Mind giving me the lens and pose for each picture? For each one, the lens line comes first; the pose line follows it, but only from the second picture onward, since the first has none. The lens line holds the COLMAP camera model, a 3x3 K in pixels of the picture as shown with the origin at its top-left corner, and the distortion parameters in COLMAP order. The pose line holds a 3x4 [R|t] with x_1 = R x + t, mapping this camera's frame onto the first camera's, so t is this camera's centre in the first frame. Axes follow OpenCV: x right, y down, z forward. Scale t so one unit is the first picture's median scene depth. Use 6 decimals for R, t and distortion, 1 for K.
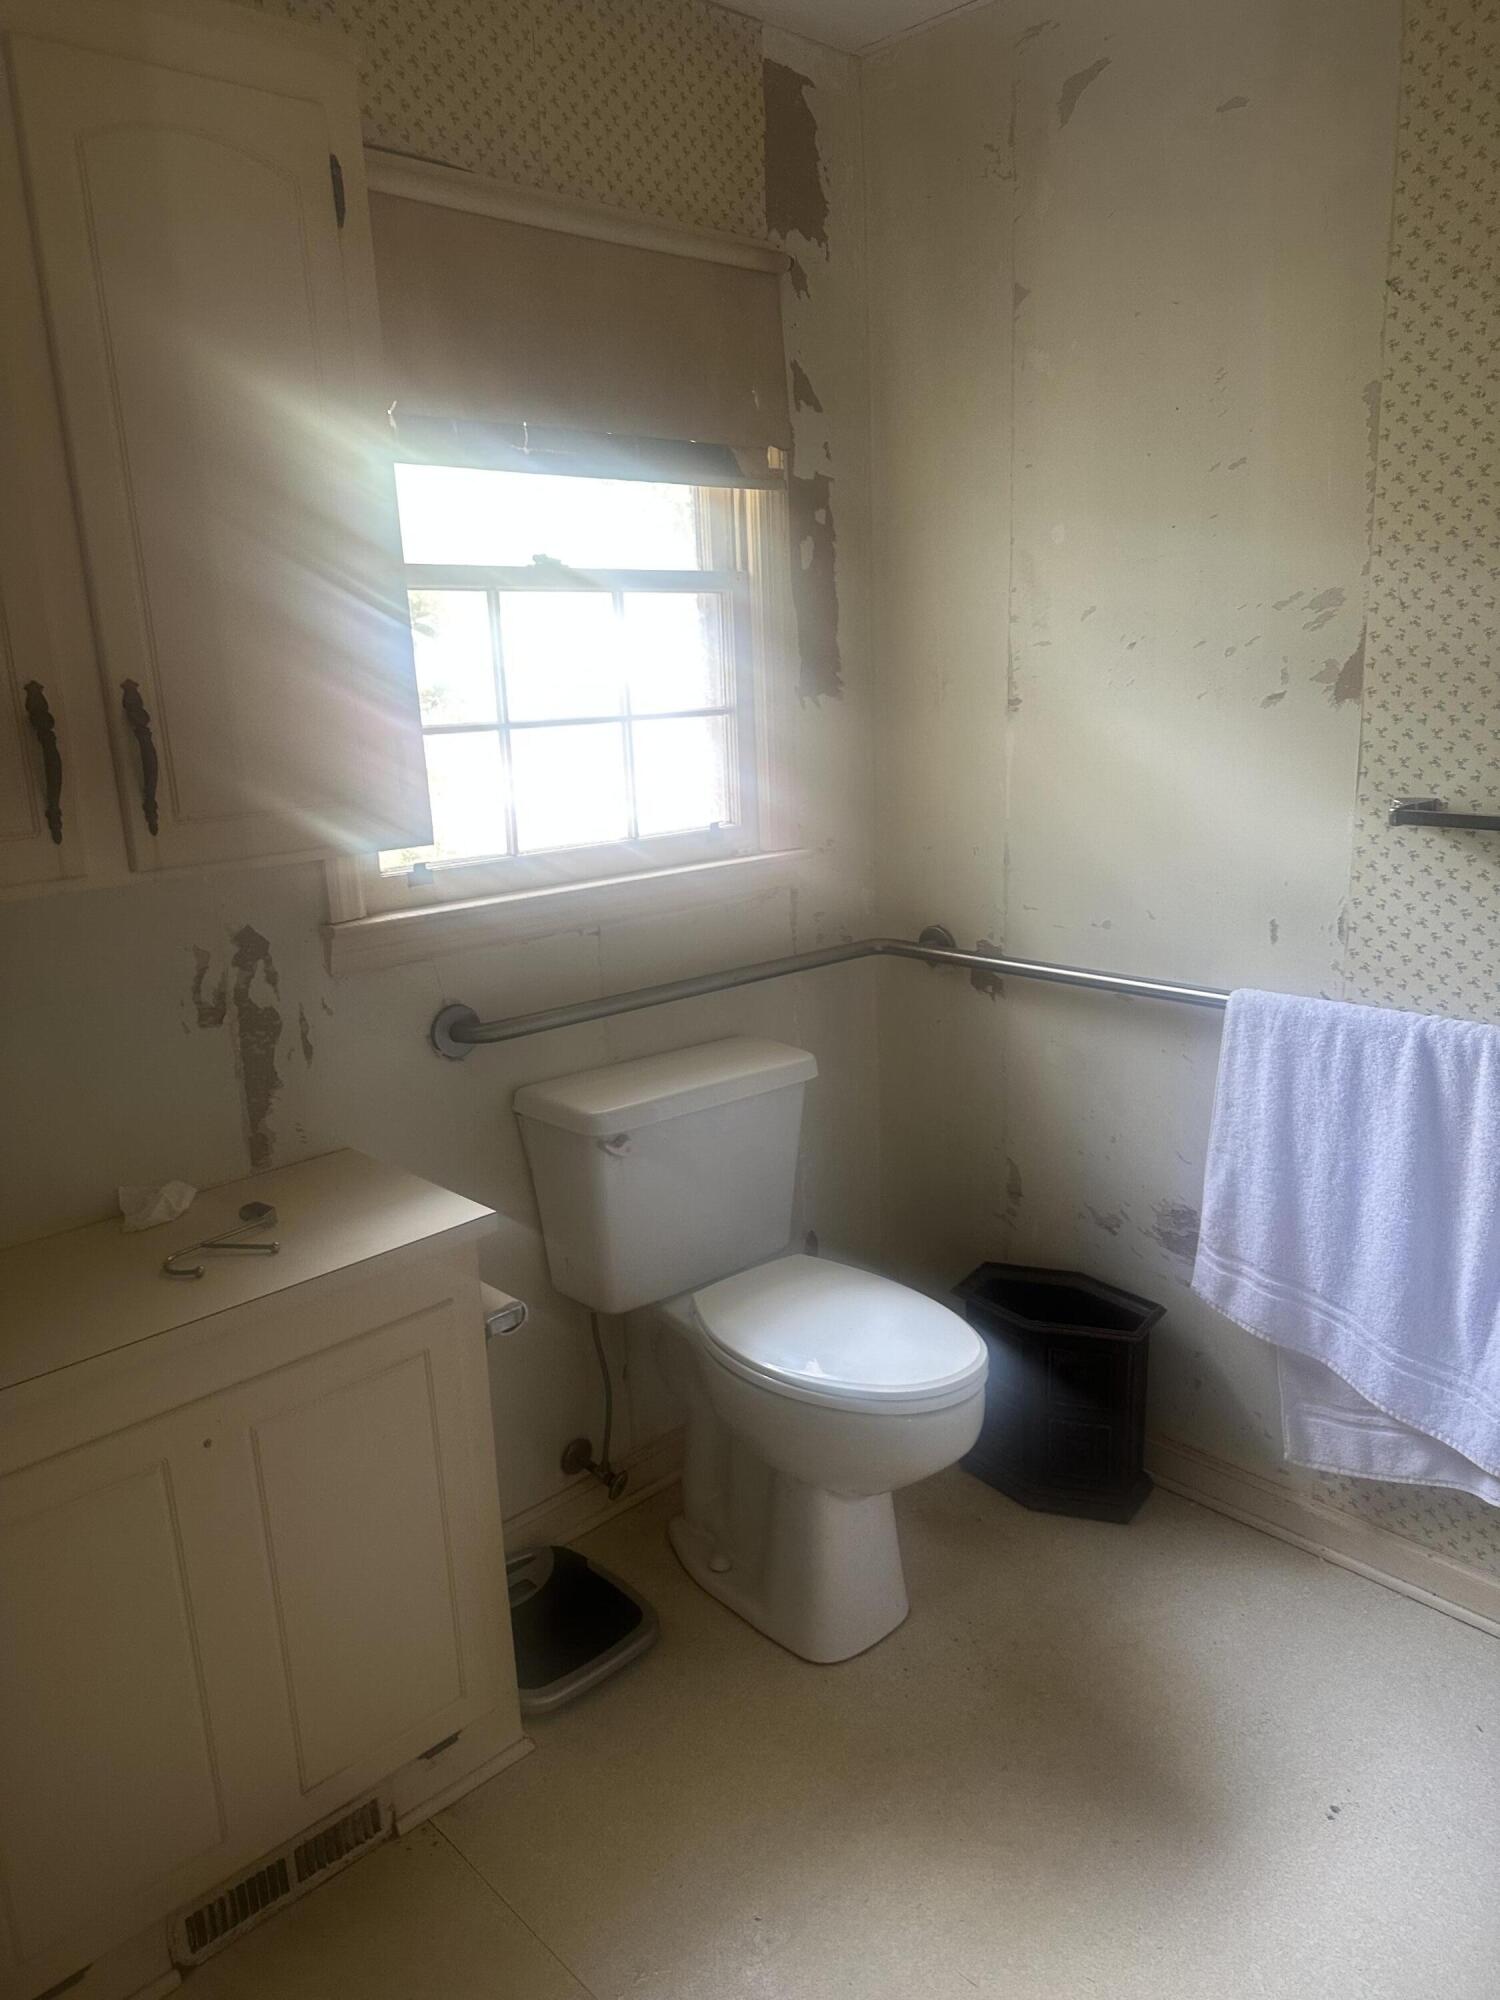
lens RADIAL K [[1358.2, 0, 754.4], [0, 1358.2, 954.1], [0, 0, 1]] dist [0.022840, -0.039578]
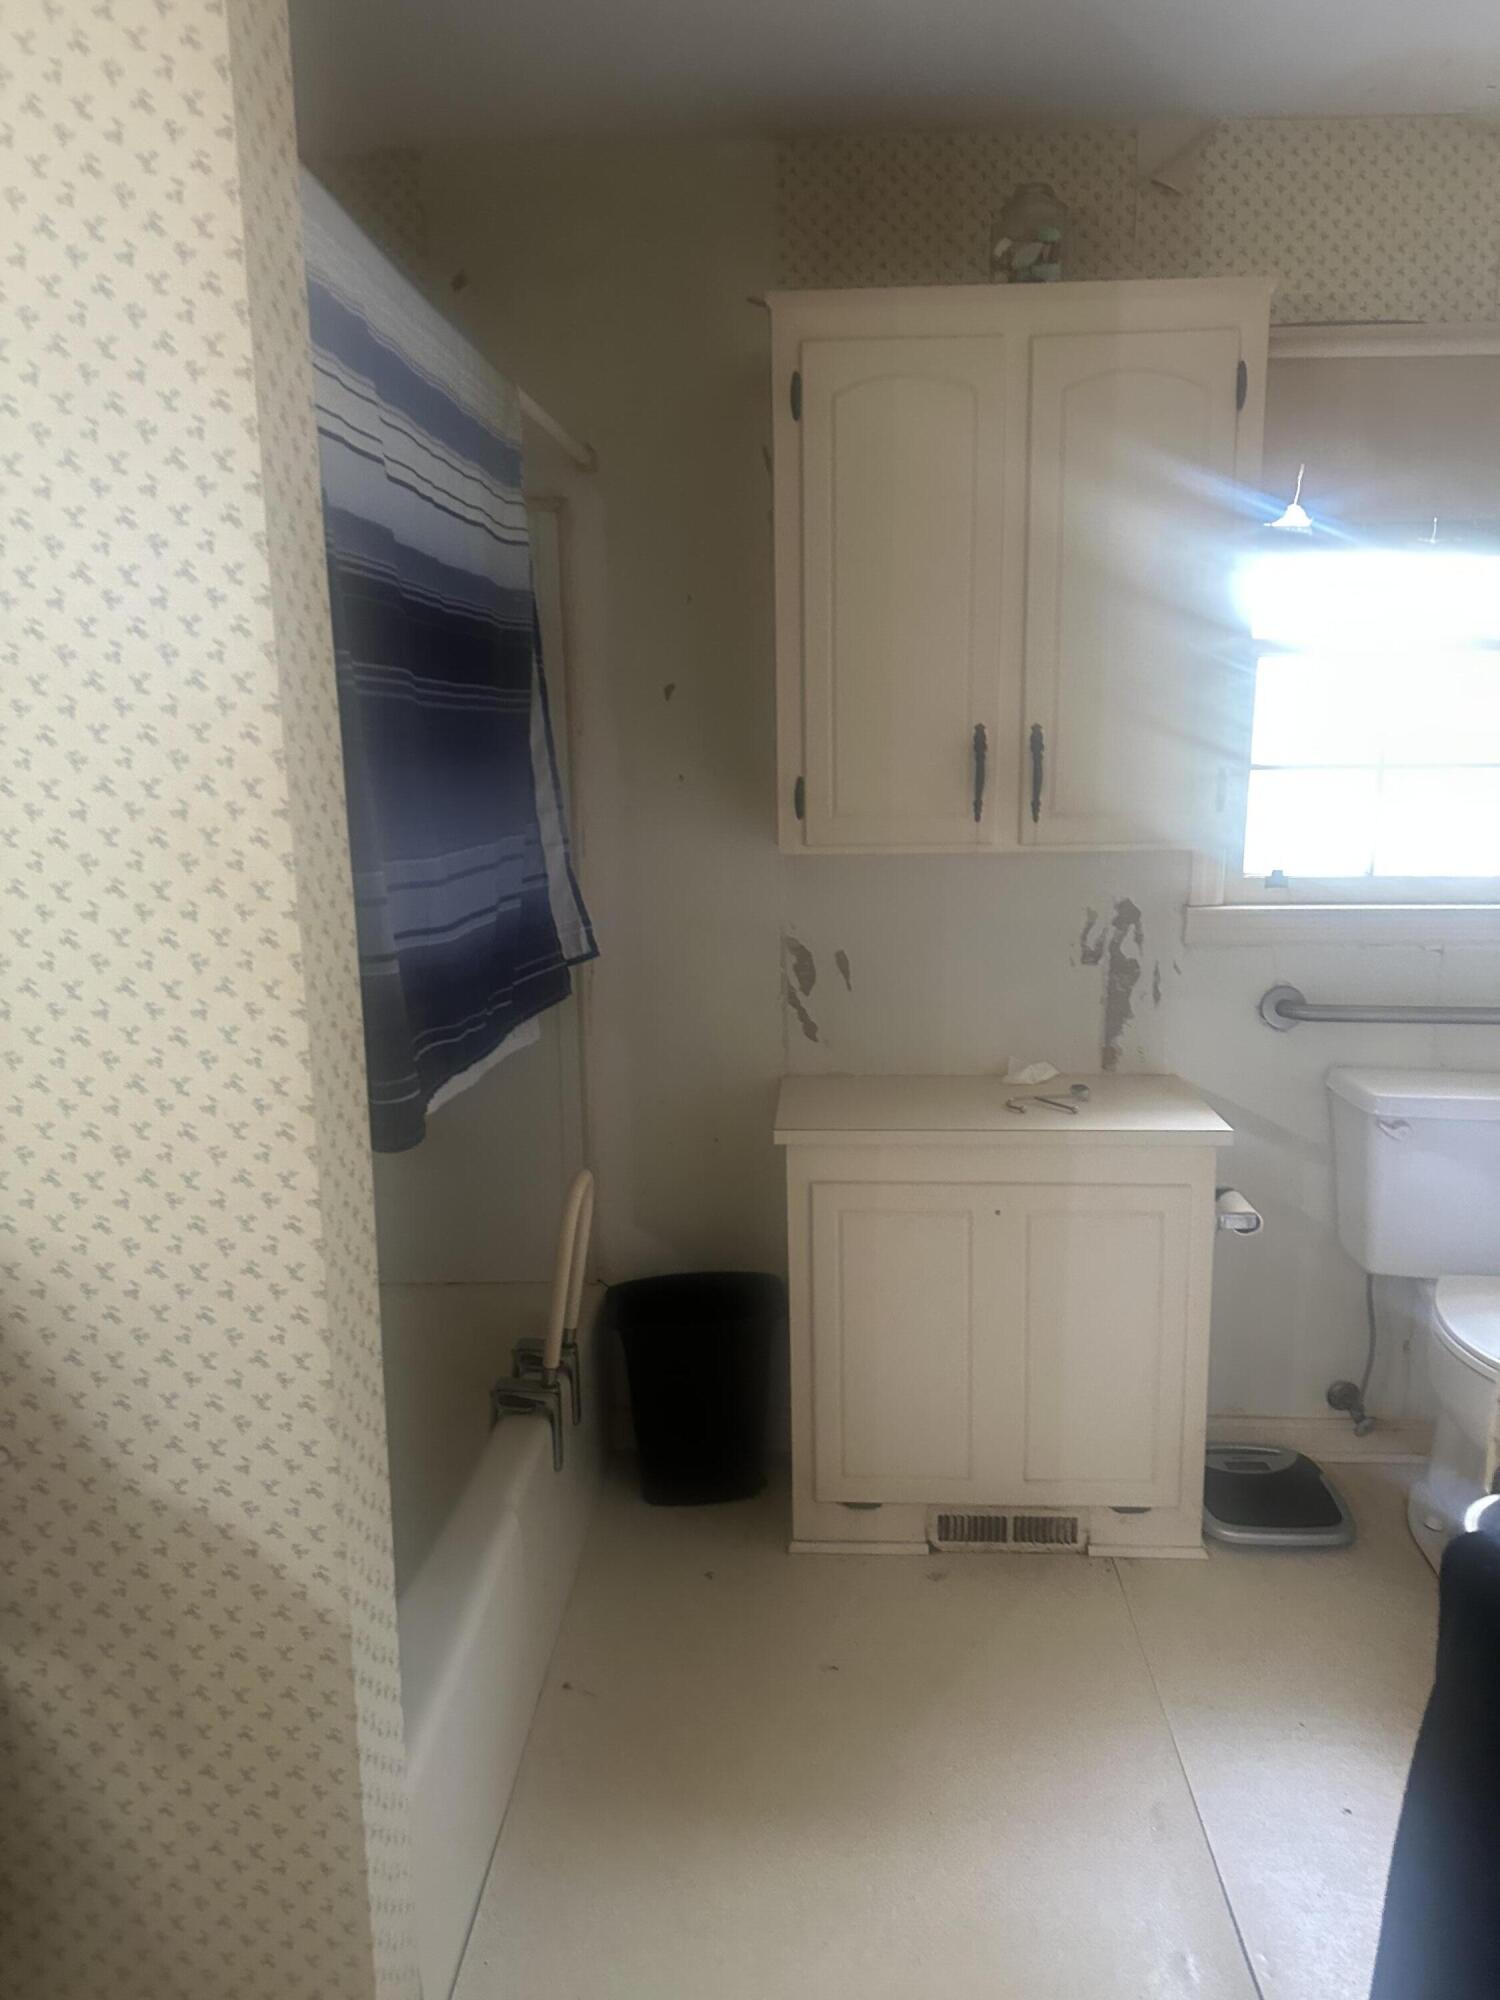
lens RADIAL K [[1358.2, 0, 754.4], [0, 1358.2, 954.1], [0, 0, 1]] dist [0.022840, -0.039578]
pose [[0.660724, 0.143308, -0.736822, 0.420562], [-0.165323, 0.985285, 0.043384, 0.038534], [0.732197, 0.093149, 0.674693, -0.226581]]
